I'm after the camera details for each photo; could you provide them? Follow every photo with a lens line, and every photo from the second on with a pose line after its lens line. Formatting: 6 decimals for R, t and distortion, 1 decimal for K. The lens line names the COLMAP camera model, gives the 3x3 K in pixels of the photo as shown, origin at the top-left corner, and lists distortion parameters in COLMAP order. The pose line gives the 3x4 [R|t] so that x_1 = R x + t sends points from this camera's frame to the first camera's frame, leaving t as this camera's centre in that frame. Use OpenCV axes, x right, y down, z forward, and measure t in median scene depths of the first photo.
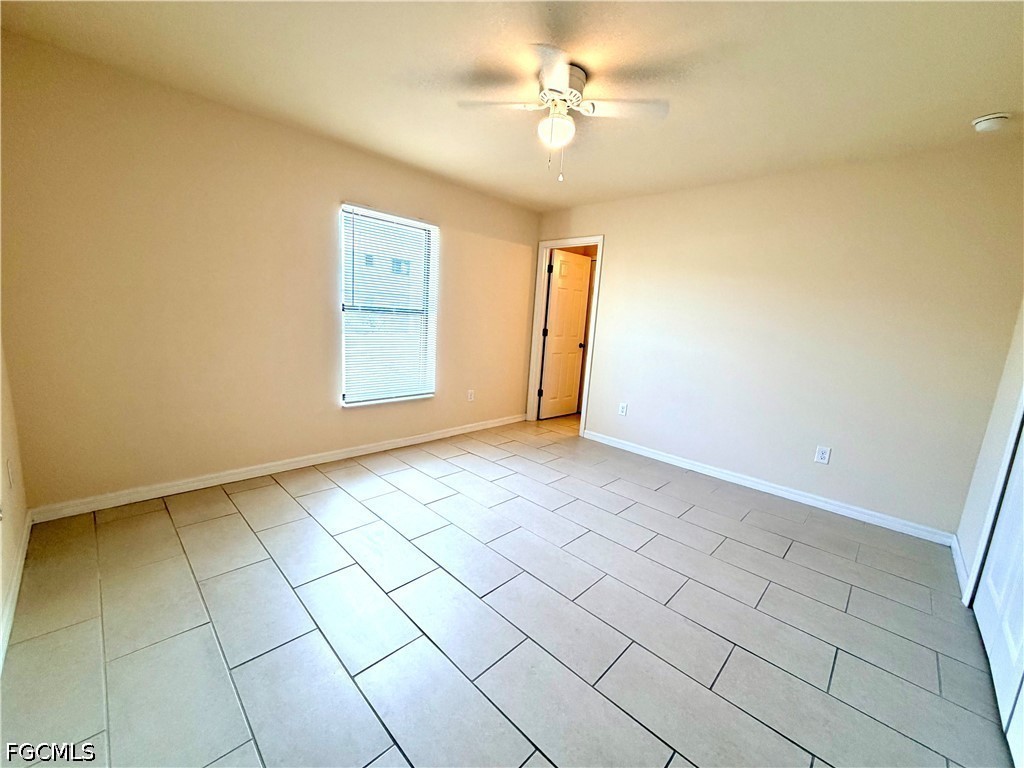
lens RADIAL K [[405.8, 0, 511.6], [0, 405.8, 387.3], [0, 0, 1]] dist [-0.001004, -0.000212]
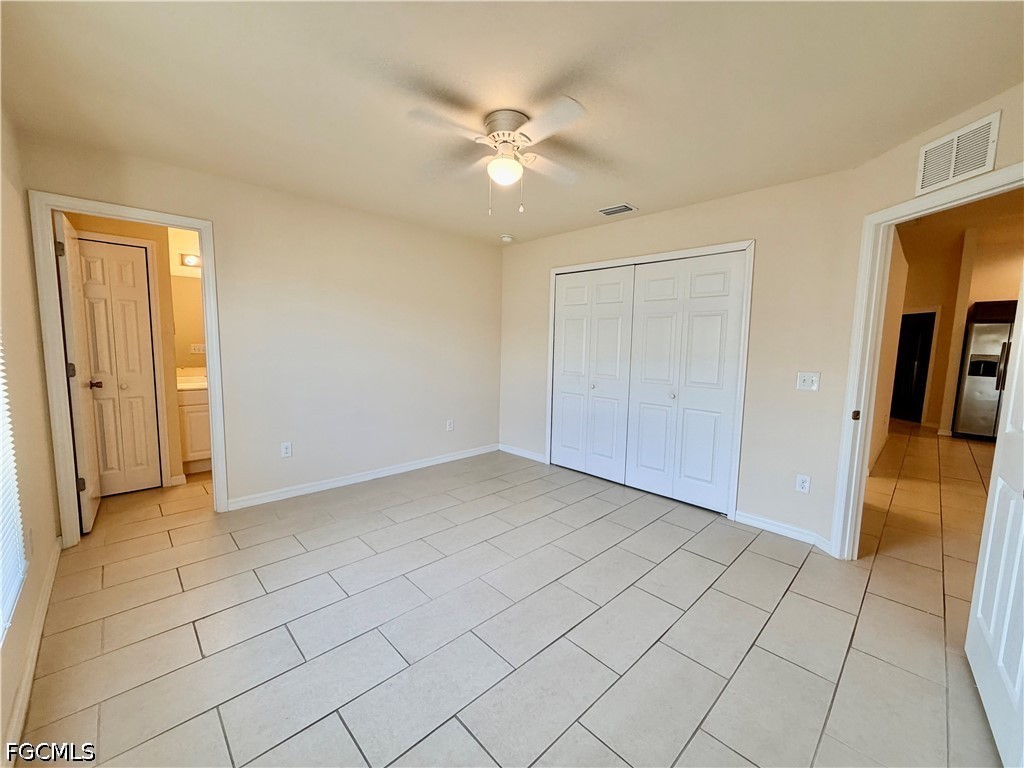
lens RADIAL K [[412.7, 0, 505.5], [0, 412.7, 385.7], [0, 0, 1]] dist [0.000829, -0.000014]
pose [[0.040971, -0.165626, 0.985337, -0.546899], [0.157882, 0.974849, 0.157298, -0.143413], [-0.986608, 0.149122, 0.066090, 0.543834]]
